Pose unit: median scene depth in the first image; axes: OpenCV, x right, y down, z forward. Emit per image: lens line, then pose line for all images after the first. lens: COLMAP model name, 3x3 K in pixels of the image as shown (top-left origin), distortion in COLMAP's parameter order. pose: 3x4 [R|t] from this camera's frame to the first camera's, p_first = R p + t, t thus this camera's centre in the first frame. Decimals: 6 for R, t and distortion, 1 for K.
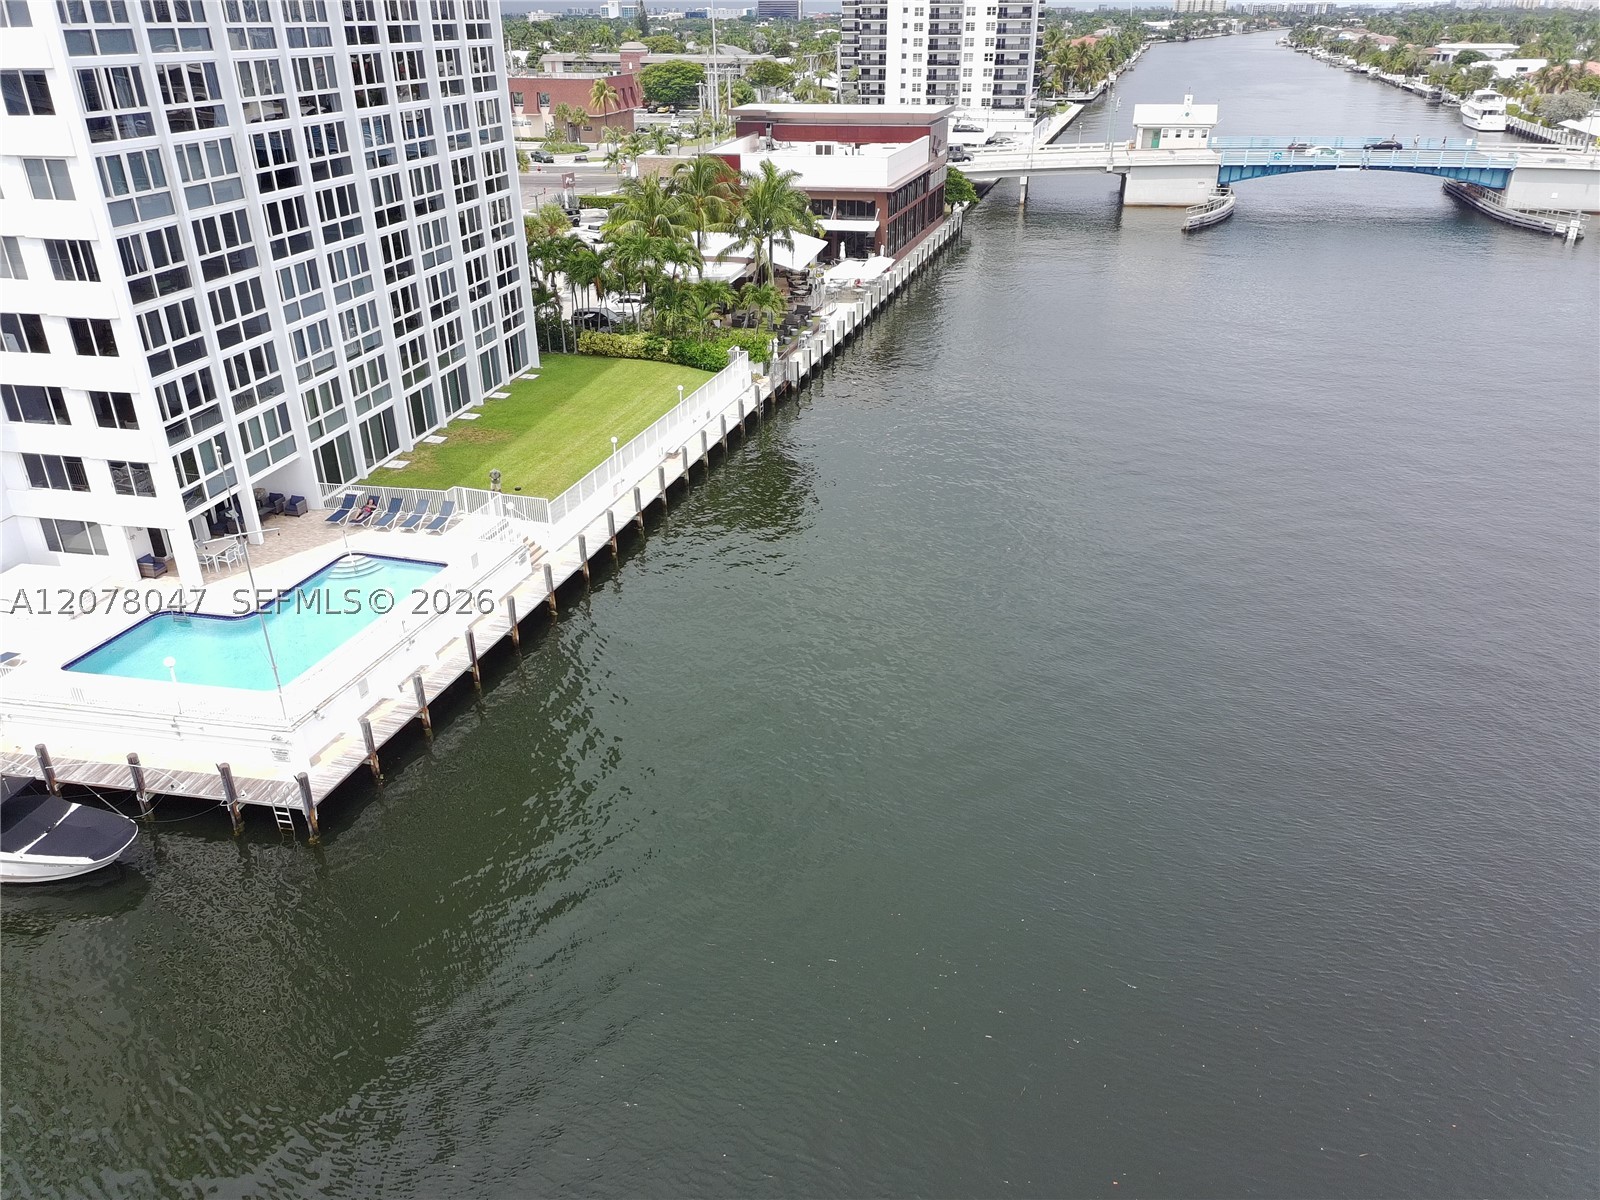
lens RADIAL K [[1144.4, 0, 800.0], [0, 1144.4, 600.0], [0, 0, 1]] dist [0.058170, -0.046646]
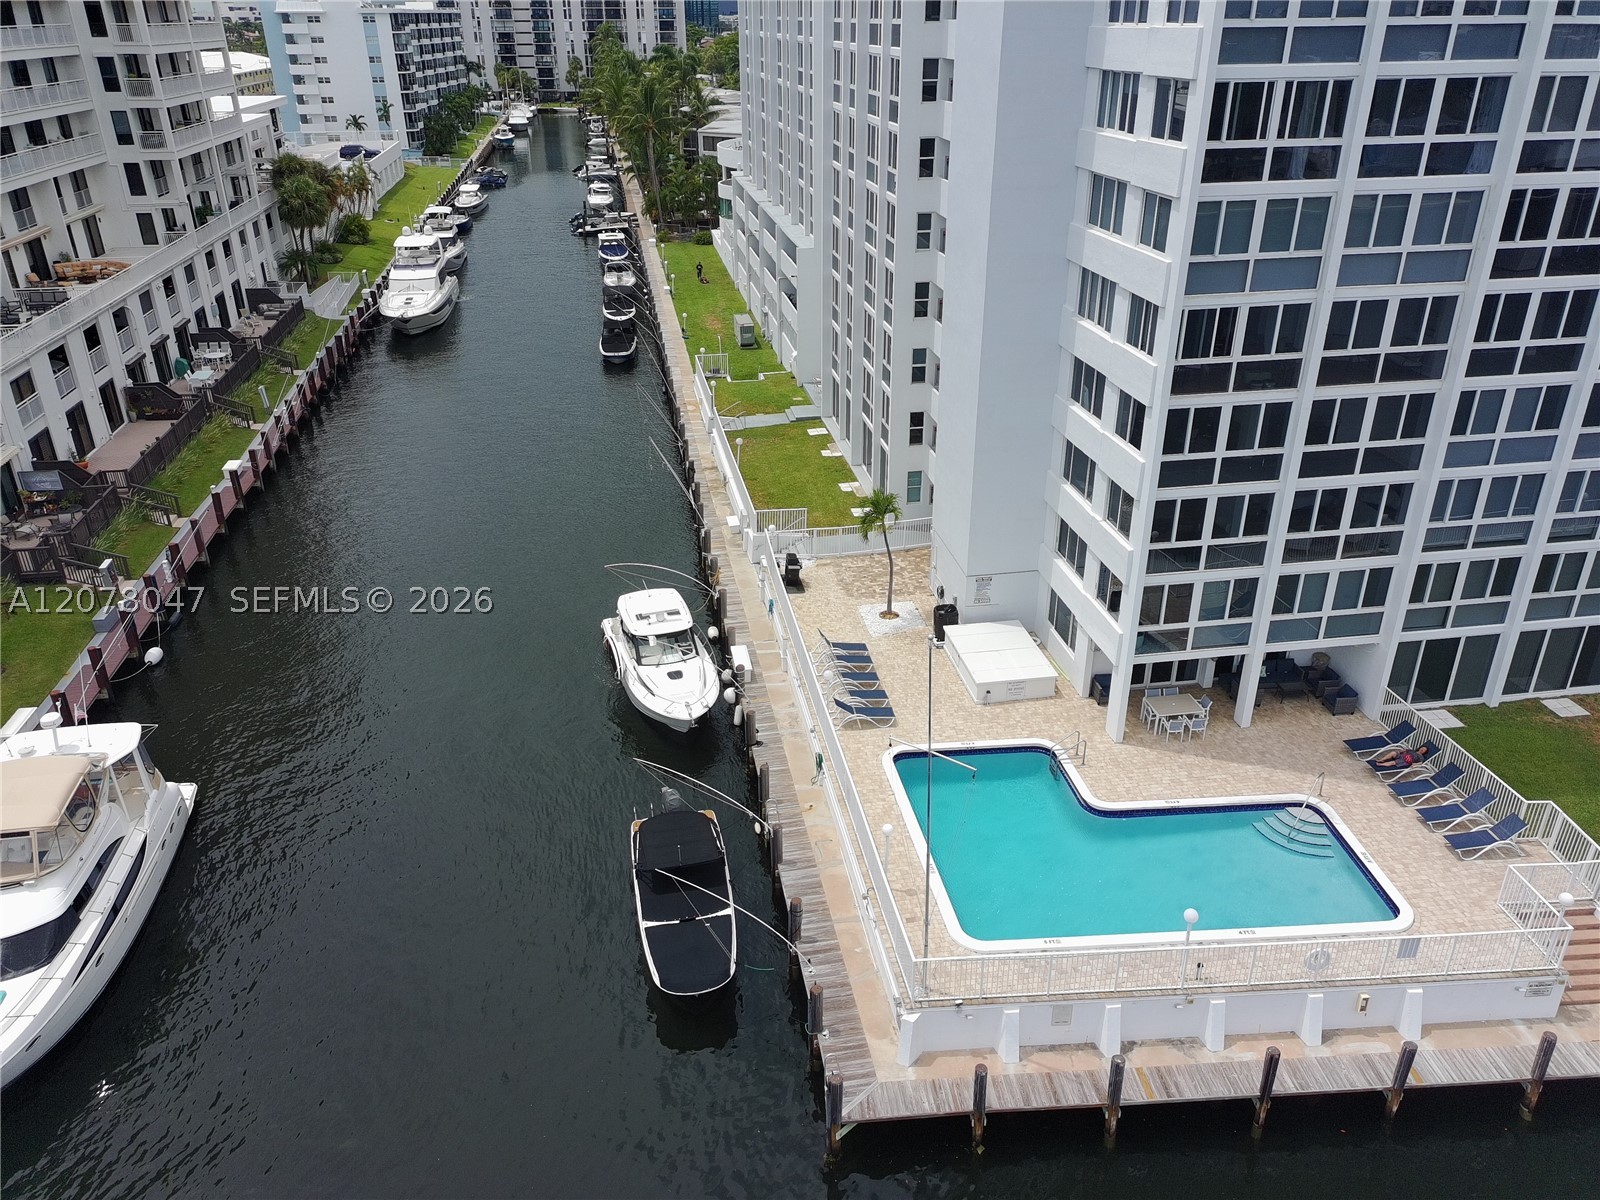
lens RADIAL K [[1144.4, 0, 800.0], [0, 1144.4, 600.0], [0, 0, 1]] dist [0.058170, -0.046646]
pose [[0.358884, 0.400874, -0.842913, 0.018531], [-0.417985, 0.876485, 0.238877, -0.174669], [0.834560, 0.266596, 0.482116, 0.384688]]
